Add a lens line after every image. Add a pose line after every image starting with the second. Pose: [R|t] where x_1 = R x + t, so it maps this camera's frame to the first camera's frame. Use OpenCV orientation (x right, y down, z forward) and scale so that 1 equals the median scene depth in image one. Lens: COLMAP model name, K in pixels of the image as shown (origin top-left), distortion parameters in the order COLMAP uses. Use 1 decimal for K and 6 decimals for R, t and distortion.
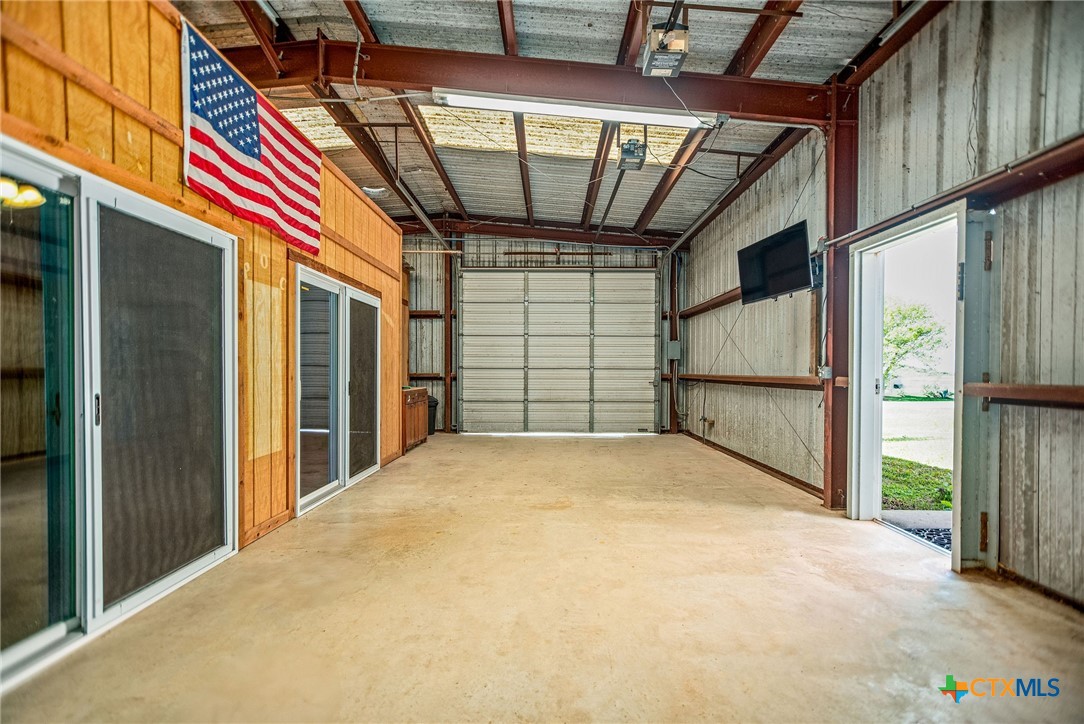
lens RADIAL K [[451.9, 0, 549.9], [0, 451.9, 376.9], [0, 0, 1]] dist [-0.001746, -0.000071]
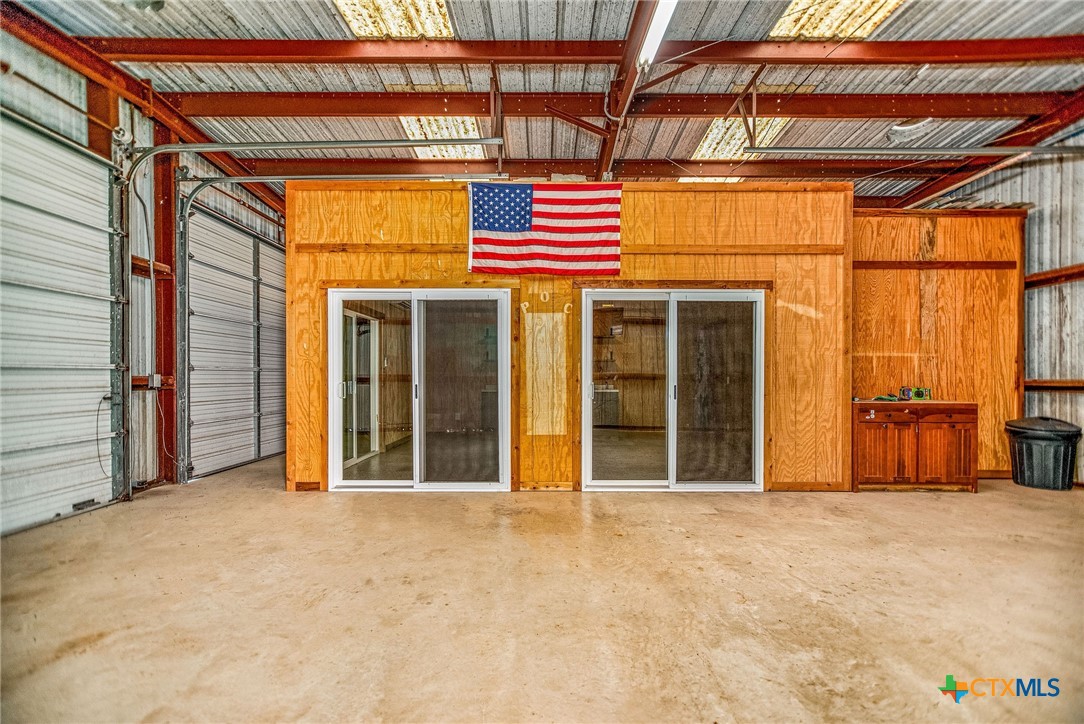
lens RADIAL K [[451.9, 0, 549.9], [0, 451.9, 376.9], [0, 0, 1]] dist [-0.001746, -0.000071]
pose [[0.015638, -0.003594, -0.999871, 0.804667], [-0.013627, 0.999900, -0.003807, -0.000742], [0.999785, 0.013685, 0.015588, 1.028325]]
